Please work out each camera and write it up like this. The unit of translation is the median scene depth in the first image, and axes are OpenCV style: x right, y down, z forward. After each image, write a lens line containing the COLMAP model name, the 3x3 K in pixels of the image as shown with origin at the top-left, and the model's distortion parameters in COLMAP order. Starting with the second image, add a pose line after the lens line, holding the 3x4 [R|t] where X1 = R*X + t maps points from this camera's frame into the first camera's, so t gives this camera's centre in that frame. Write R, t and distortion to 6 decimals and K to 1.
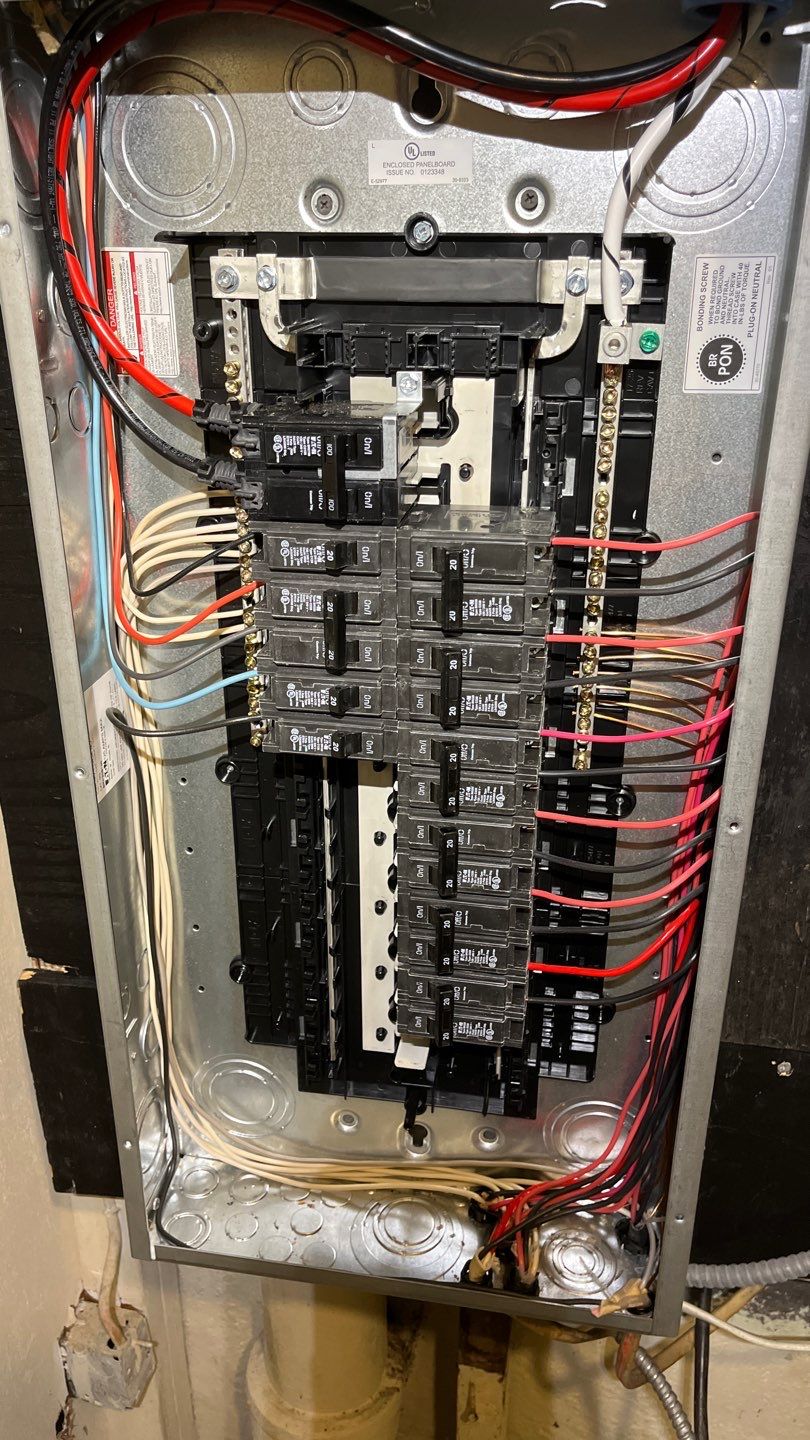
lens RADIAL K [[1096.1, 0, 411.0], [0, 1096.1, 712.7], [0, 0, 1]] dist [0.055455, -0.076352]
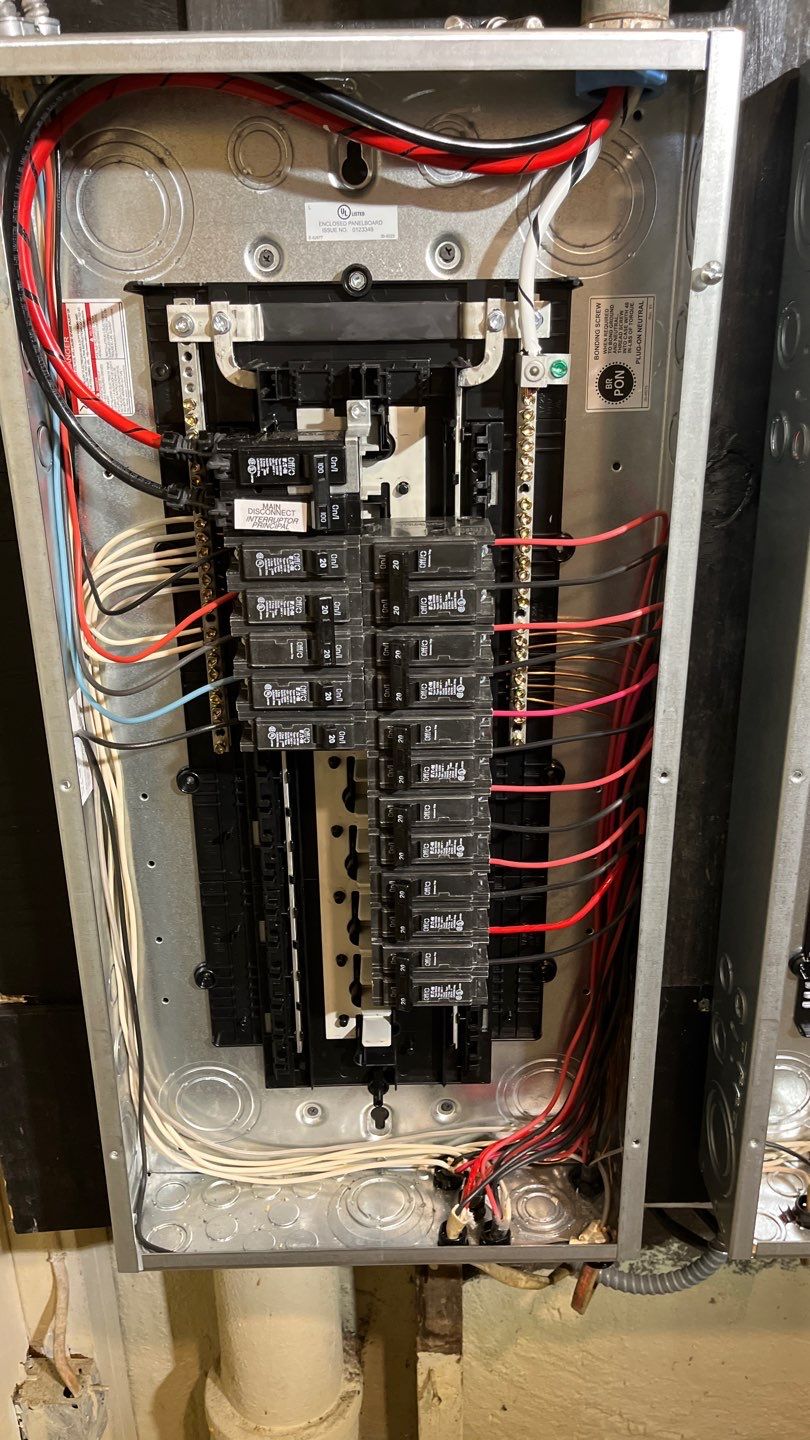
lens RADIAL K [[1096.1, 0, 410.8], [0, 1096.1, 712.8], [0, 0, 1]] dist [0.055455, -0.076352]
pose [[0.983814, -0.077167, 0.161726, -0.143720], [0.085429, 0.995338, -0.044764, 0.061394], [-0.157517, 0.057855, 0.985820, -0.101432]]
